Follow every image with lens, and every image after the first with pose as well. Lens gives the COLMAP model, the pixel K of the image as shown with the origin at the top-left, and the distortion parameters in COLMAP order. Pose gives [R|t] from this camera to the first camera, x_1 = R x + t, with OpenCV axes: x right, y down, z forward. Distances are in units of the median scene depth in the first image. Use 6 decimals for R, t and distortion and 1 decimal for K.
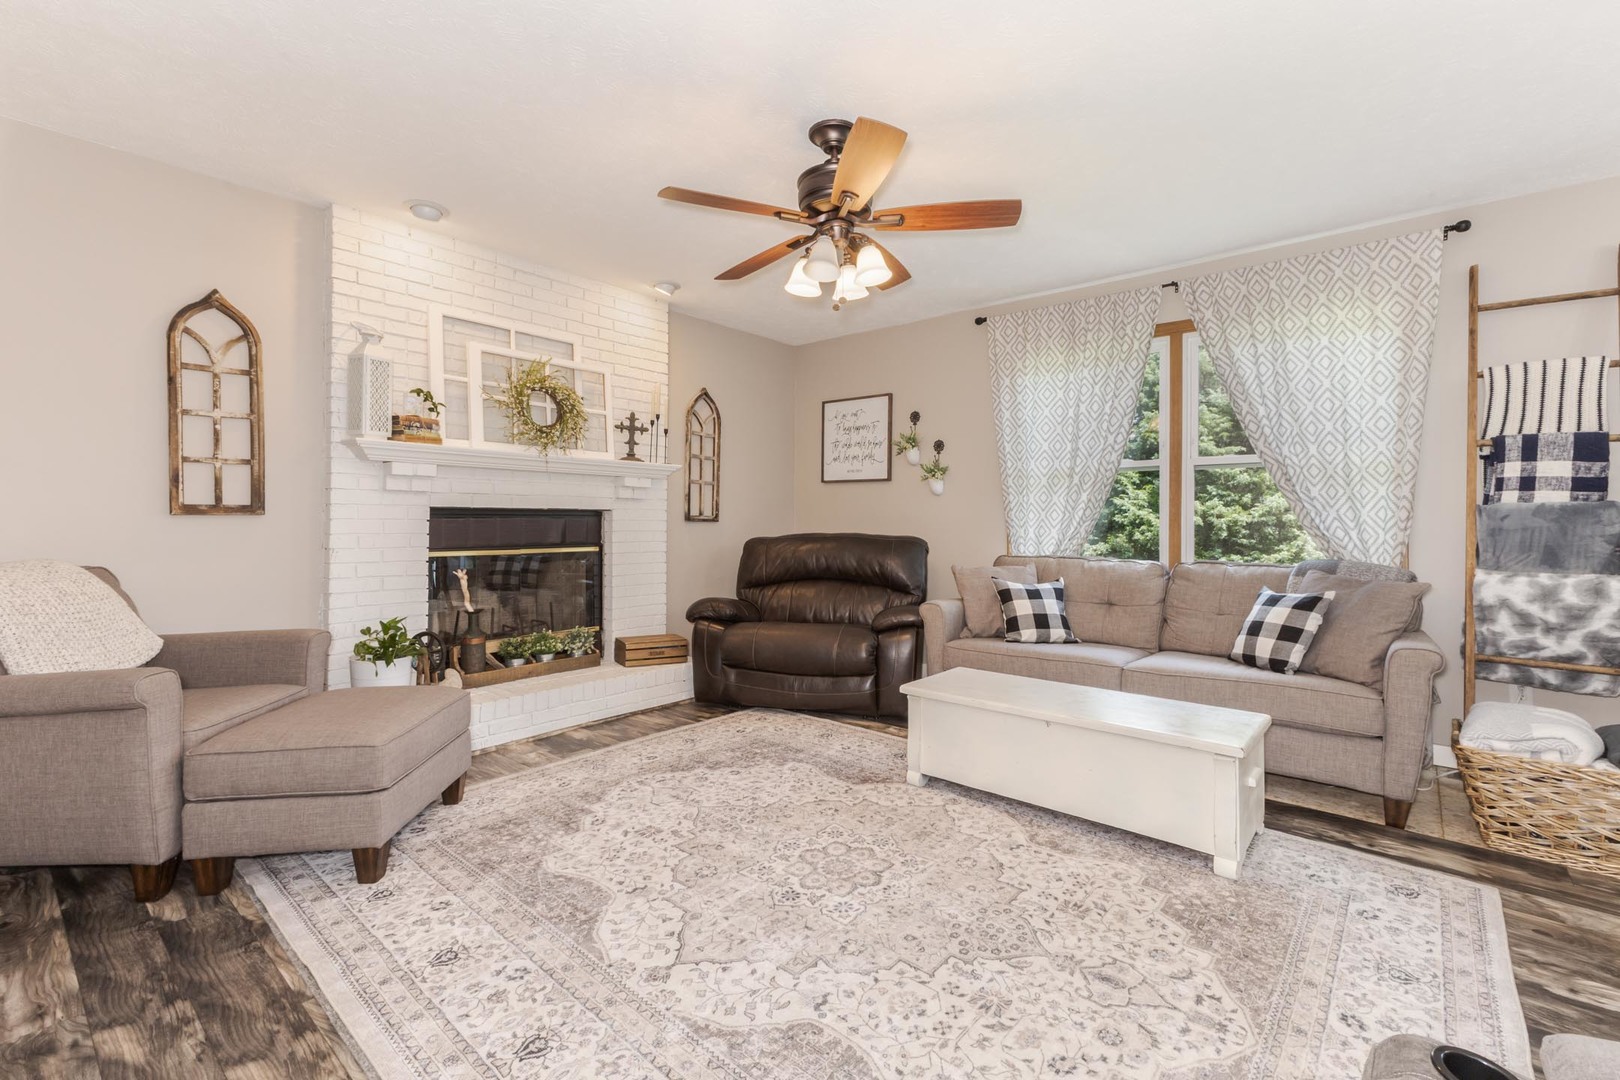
lens RADIAL K [[708.0, 0, 804.2], [0, 708.0, 527.2], [0, 0, 1]] dist [-0.001253, -0.000703]
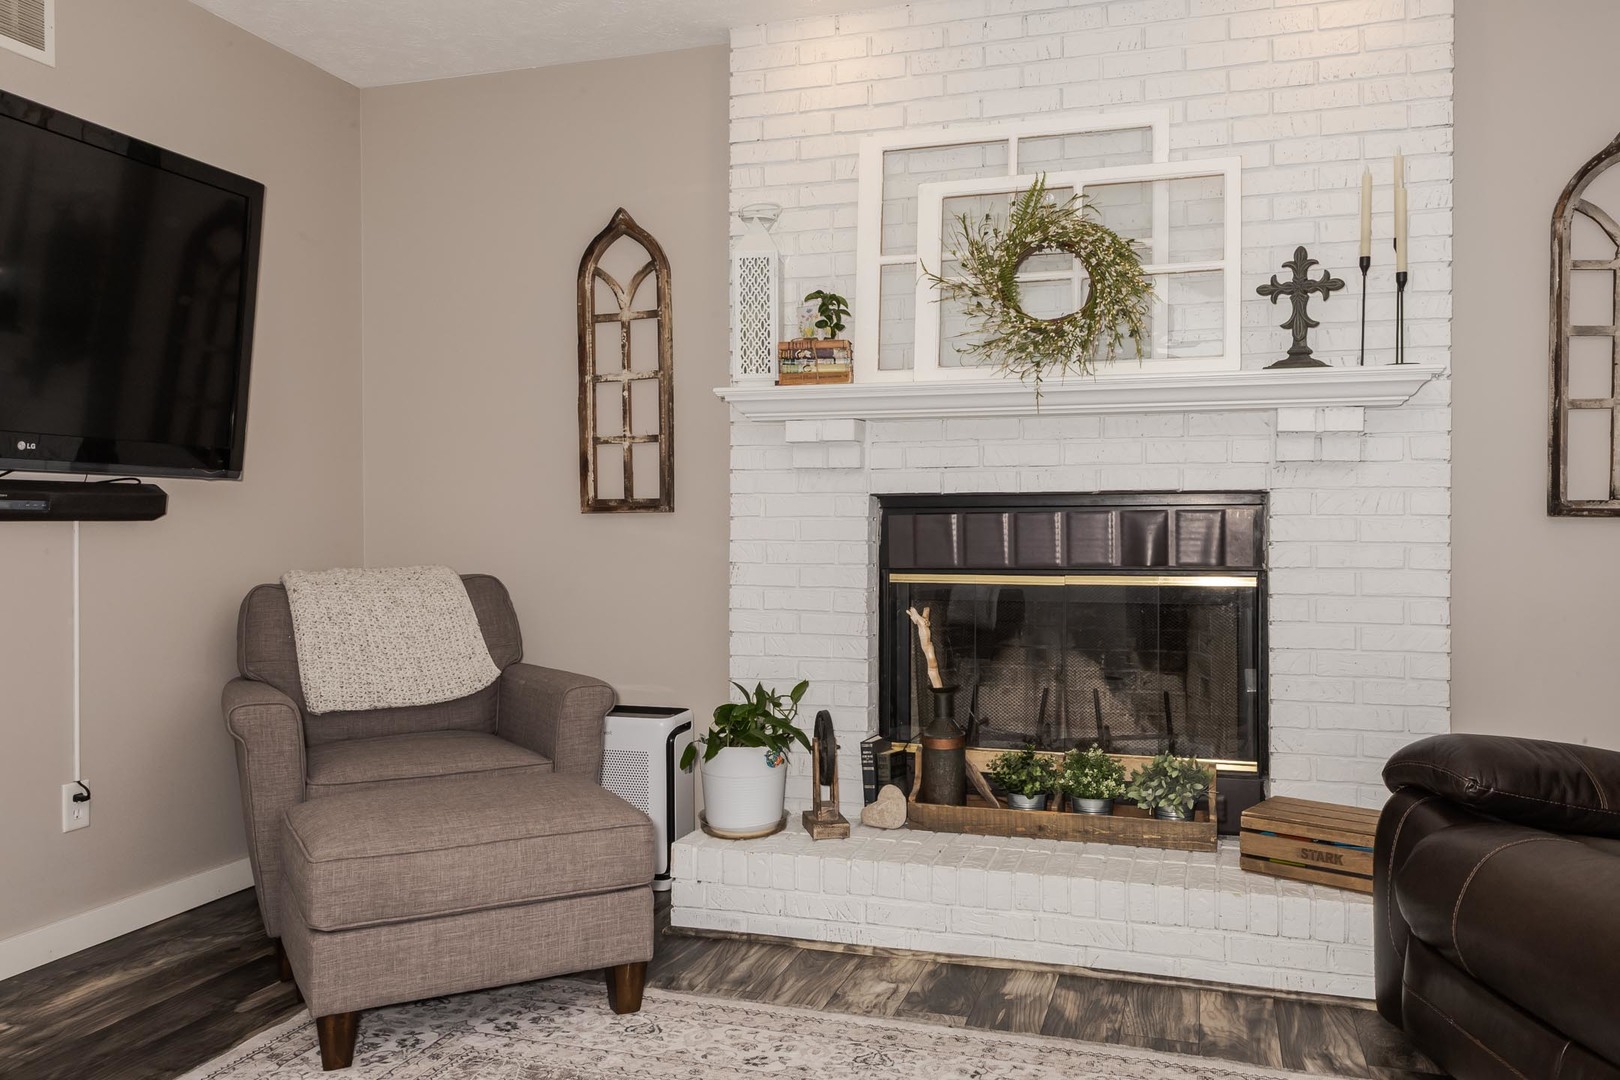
lens RADIAL K [[1218.0, 0, 810.0], [0, 1218.0, 540.0], [0, 0, 1]] dist [0.005569, -0.002415]
pose [[0.392455, 0.004964, -0.919758, 0.358056], [-0.005357, 0.999981, 0.003111, 0.005141], [0.919756, 0.003707, 0.392474, 0.579208]]
